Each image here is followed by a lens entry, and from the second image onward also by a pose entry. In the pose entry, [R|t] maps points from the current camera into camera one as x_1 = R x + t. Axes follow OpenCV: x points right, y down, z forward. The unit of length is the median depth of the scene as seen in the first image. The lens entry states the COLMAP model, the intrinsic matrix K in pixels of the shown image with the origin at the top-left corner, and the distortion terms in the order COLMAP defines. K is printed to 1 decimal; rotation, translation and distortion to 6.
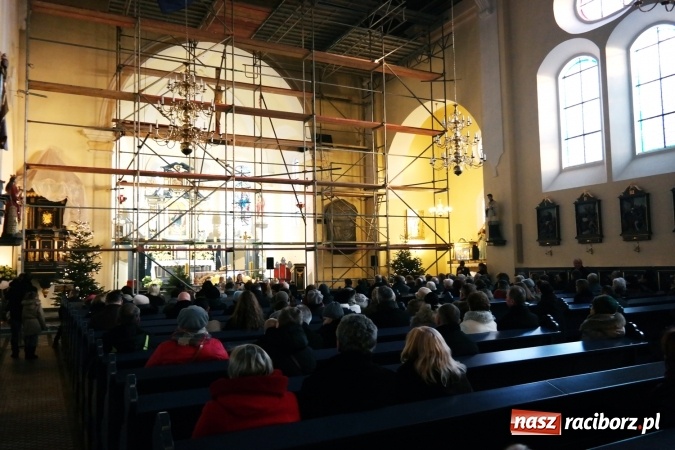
lens RADIAL K [[546.3, 0, 337.5], [0, 546.3, 225.0], [0, 0, 1]] dist [0.021502, -0.015044]
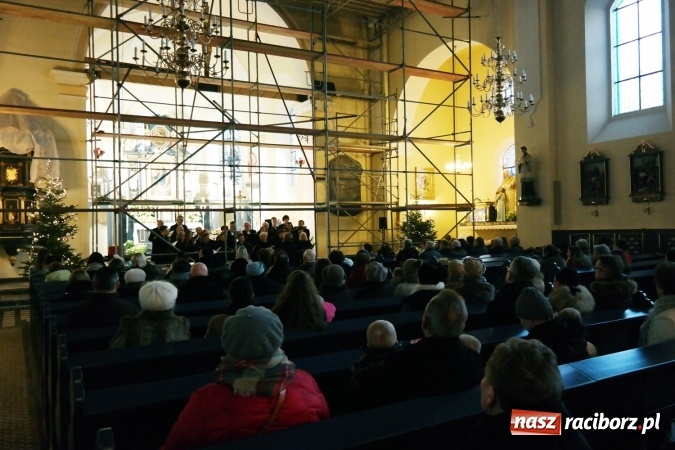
lens RADIAL K [[546.3, 0, 337.5], [0, 546.3, 225.0], [0, 0, 1]] dist [0.021502, -0.015044]
pose [[0.999364, -0.002237, 0.035590, -0.047170], [-0.000226, 0.997614, 0.069032, 0.007452], [-0.035660, -0.068996, 0.996979, 0.112716]]
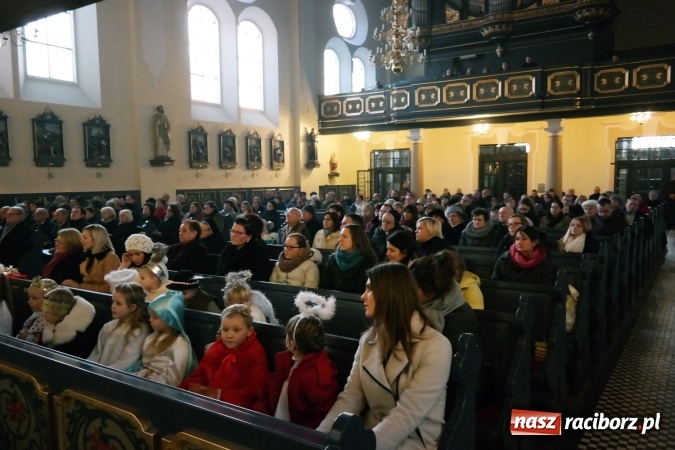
lens RADIAL K [[546.3, 0, 337.5], [0, 546.3, 225.0], [0, 0, 1]] dist [0.021502, -0.015044]
pose [[-0.460627, -0.040664, 0.886662, -0.593050], [-0.034865, 0.999008, 0.027704, 0.091379], [-0.886909, -0.018152, -0.461588, 1.035272]]
